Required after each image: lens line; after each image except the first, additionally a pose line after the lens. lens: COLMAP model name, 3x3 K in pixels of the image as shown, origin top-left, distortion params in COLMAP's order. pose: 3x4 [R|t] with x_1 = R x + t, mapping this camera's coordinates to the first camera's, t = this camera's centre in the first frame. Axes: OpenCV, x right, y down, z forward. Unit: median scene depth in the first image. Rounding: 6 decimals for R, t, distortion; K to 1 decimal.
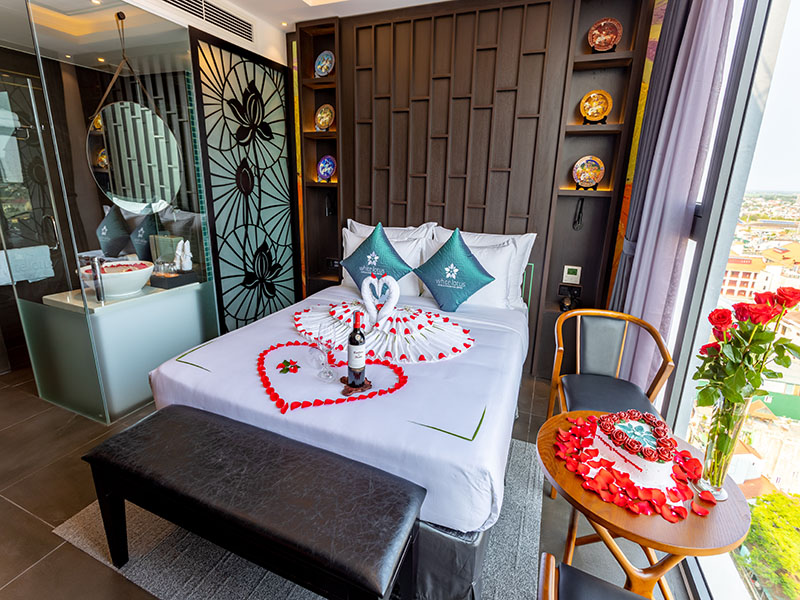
lens RADIAL K [[376.5, 0, 396.4], [0, 376.5, 290.8], [0, 0, 1]] dist [-0.001283, 0.000657]
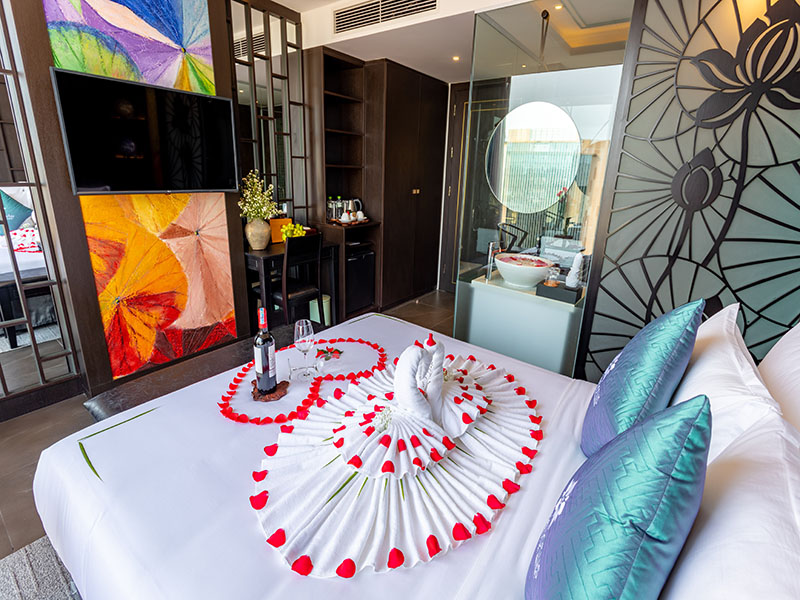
lens RADIAL K [[376.8, 0, 398.0], [0, 376.8, 288.2], [0, 0, 1]] dist [-0.001402, -0.000269]
pose [[-0.250566, 0.254317, -0.934098, 0.332666], [-0.319218, 0.889211, 0.327725, -0.202219], [0.913957, 0.380297, -0.141624, 0.743506]]
